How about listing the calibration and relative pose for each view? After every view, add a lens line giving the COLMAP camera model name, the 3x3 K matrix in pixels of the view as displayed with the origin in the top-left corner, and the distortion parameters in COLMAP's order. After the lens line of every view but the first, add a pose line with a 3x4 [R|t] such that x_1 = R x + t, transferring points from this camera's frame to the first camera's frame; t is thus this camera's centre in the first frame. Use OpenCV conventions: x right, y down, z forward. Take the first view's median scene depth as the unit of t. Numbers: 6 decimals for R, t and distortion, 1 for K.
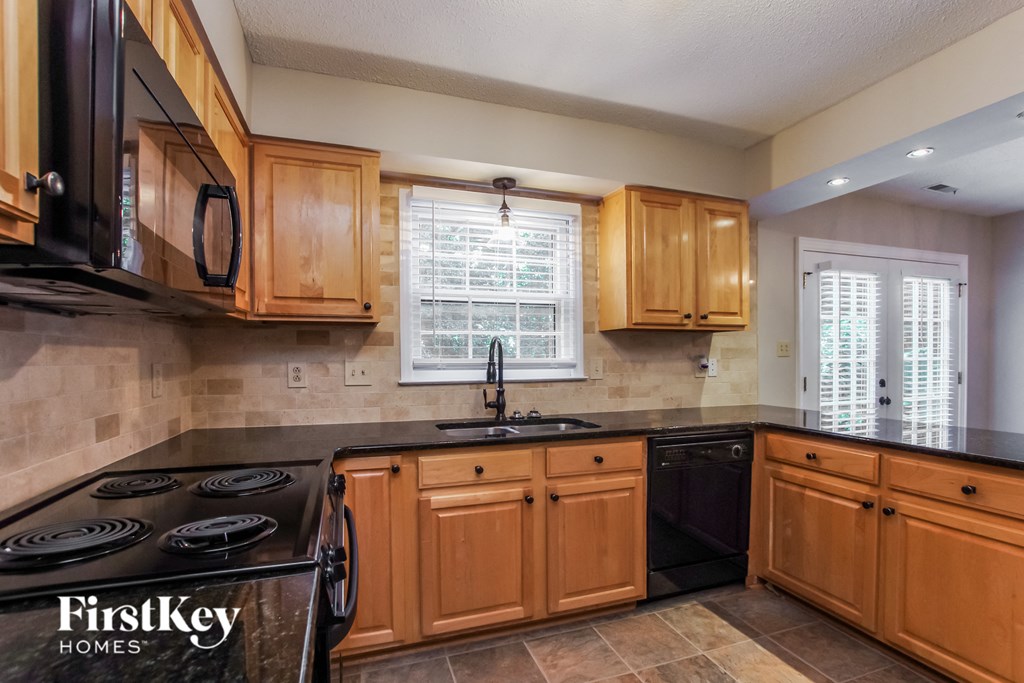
lens RADIAL K [[488.7, 0, 514.9], [0, 488.7, 360.9], [0, 0, 1]] dist [-0.000473, -0.000259]
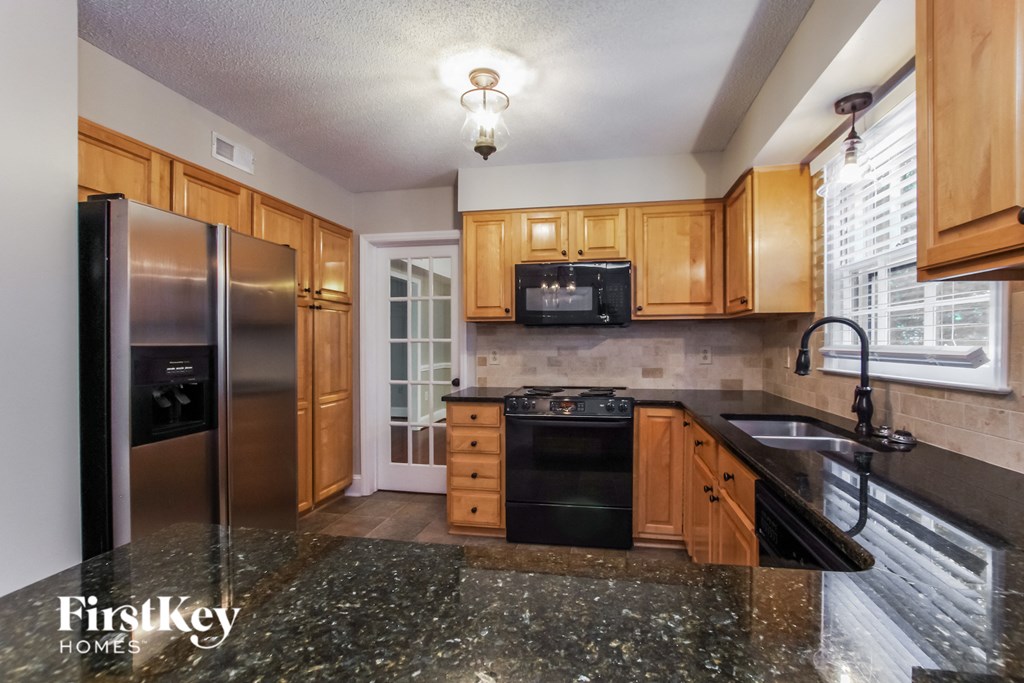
lens RADIAL K [[470.3, 0, 528.5], [0, 470.3, 344.5], [0, 0, 1]] dist [0.002412, 0.000282]
pose [[-0.479406, 0.008450, -0.877552, 0.738604], [-0.003738, 0.999925, 0.011670, -0.011424], [0.877585, 0.008875, -0.479339, 0.830889]]
